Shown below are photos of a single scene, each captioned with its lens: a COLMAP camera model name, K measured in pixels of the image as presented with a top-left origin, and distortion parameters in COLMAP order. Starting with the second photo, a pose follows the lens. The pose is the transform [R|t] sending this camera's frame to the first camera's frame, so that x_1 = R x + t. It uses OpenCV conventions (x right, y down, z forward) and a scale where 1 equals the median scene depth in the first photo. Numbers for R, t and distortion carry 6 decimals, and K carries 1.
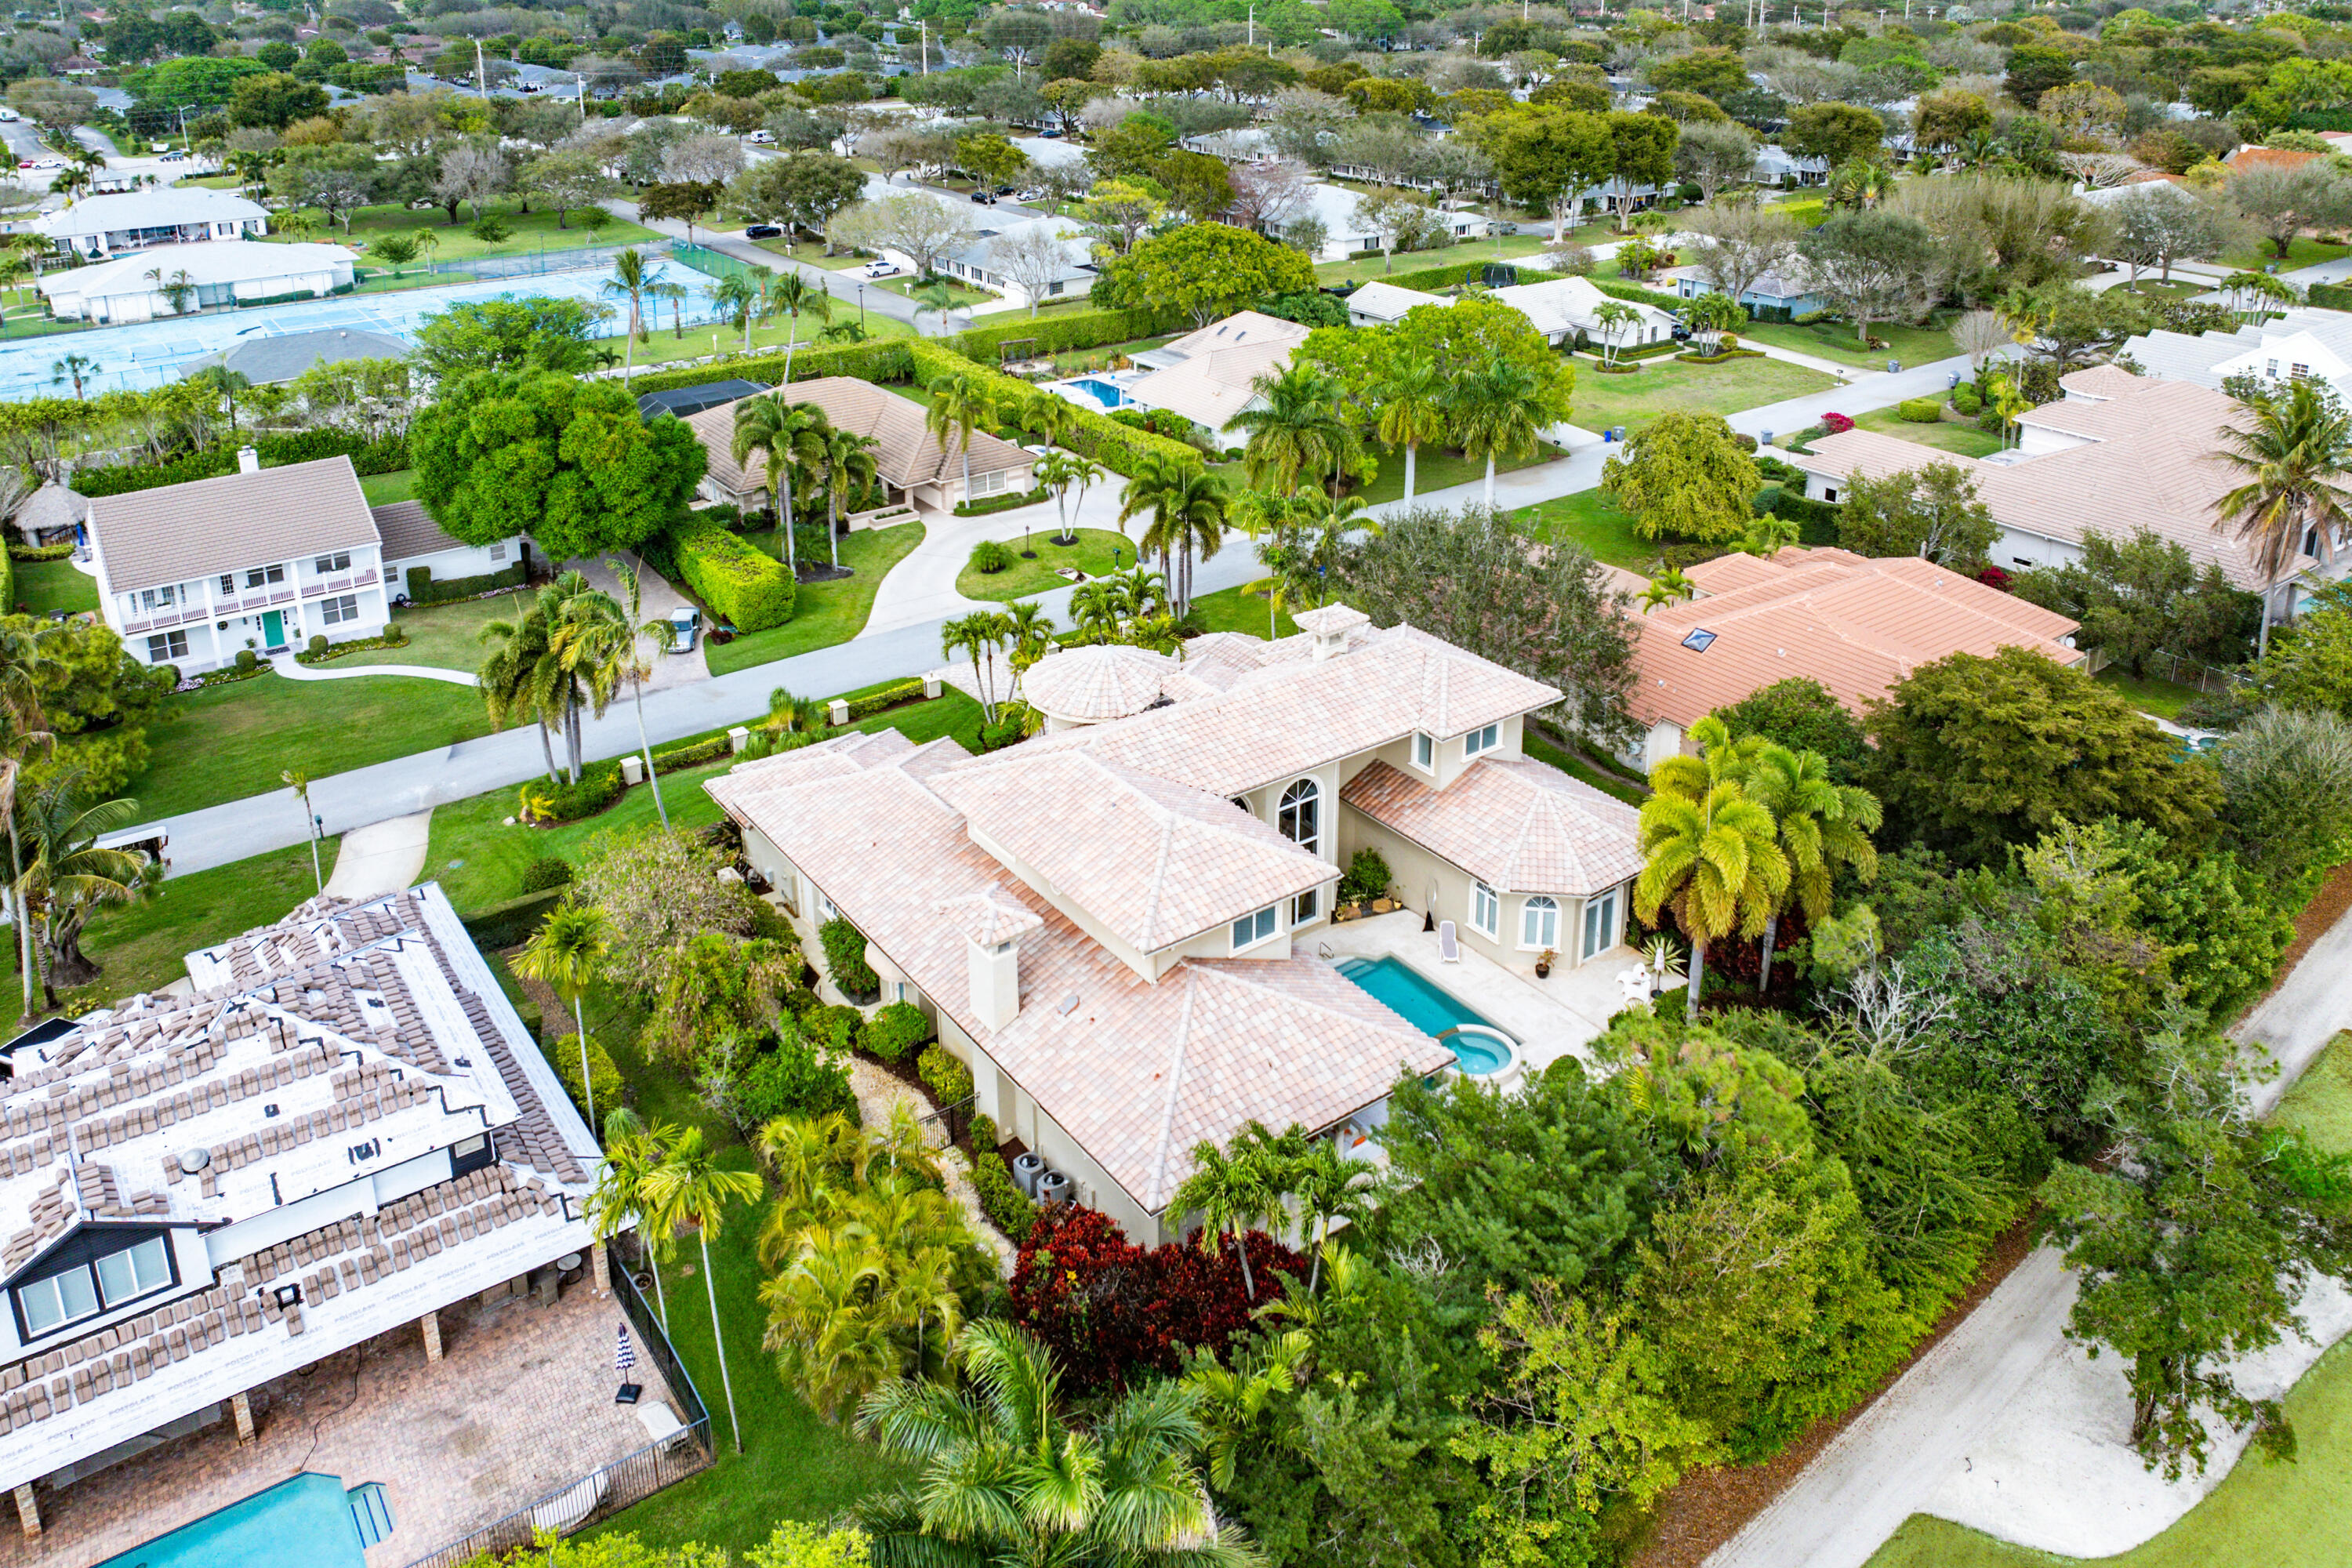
lens RADIAL K [[1732.9, 0, 1141.4], [0, 1732.9, 544.4], [0, 0, 1]] dist [-0.028141, 0.004371]
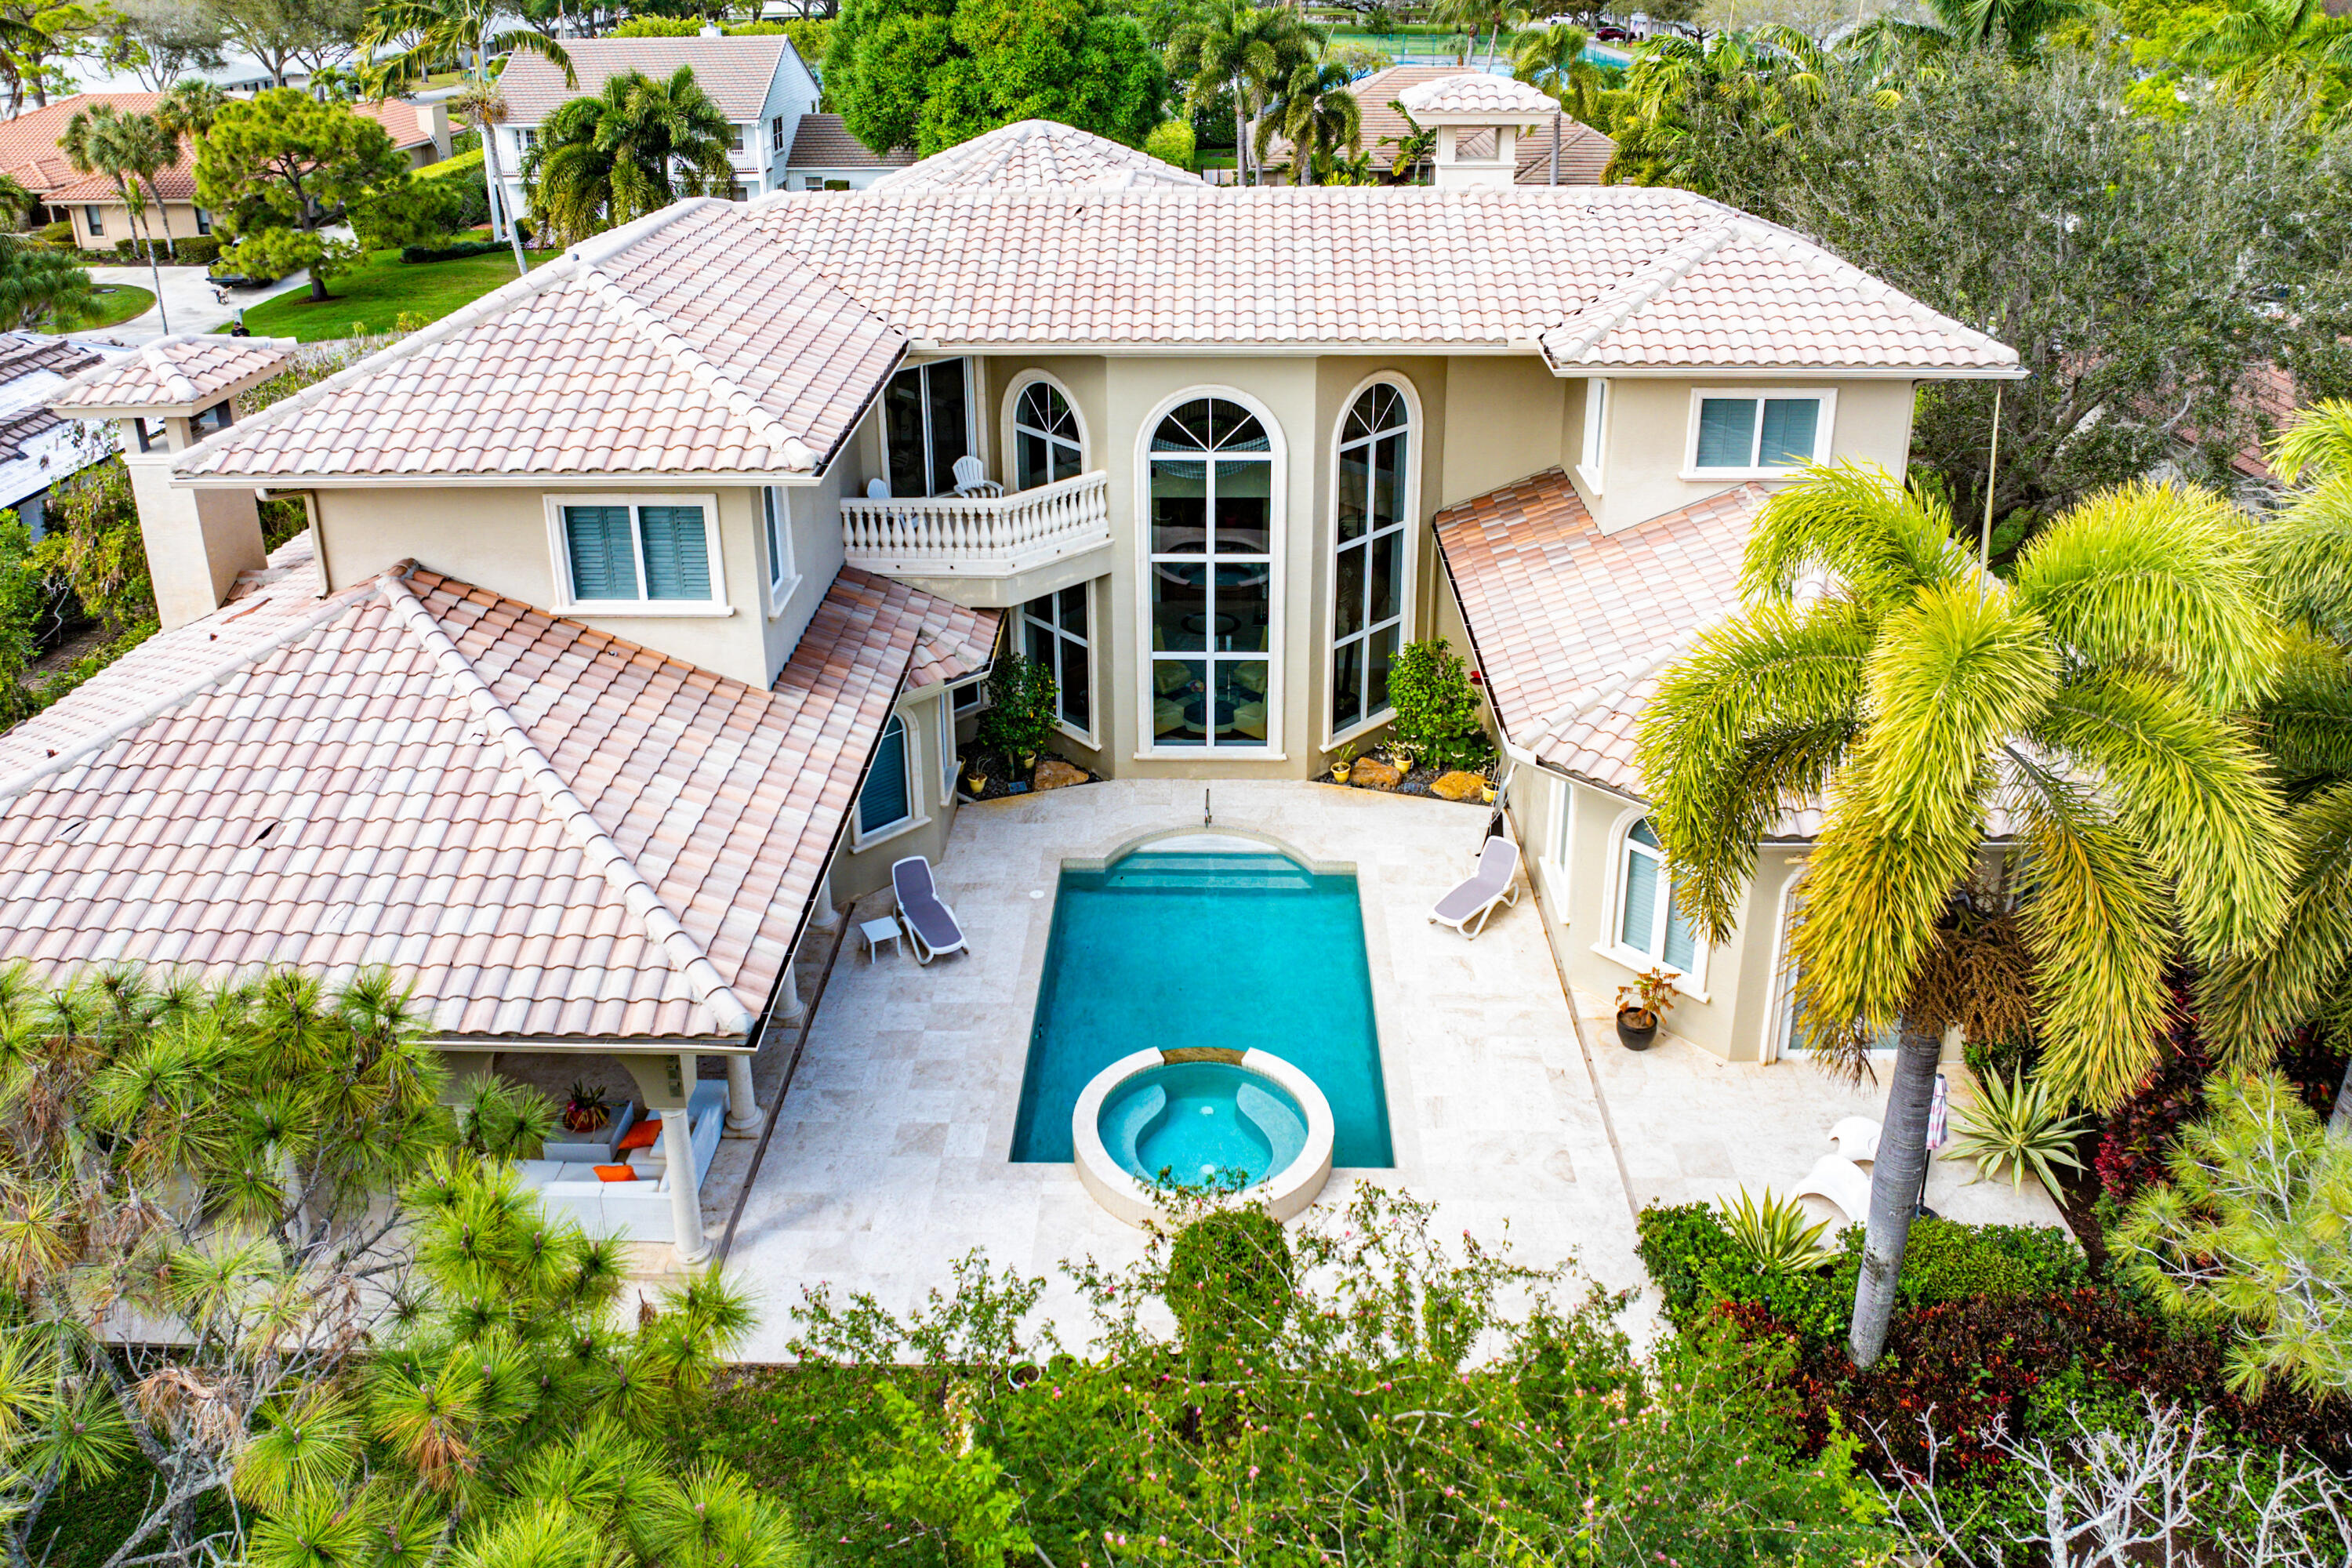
lens RADIAL K [[1732.9, 0, 1141.4], [0, 1732.9, 544.4], [0, 0, 1]] dist [-0.028141, 0.004371]
pose [[0.799337, 0.210471, -0.562816, 0.215730], [-0.200828, 0.976363, 0.079897, 0.093323], [0.566329, 0.049165, 0.822712, 0.423926]]
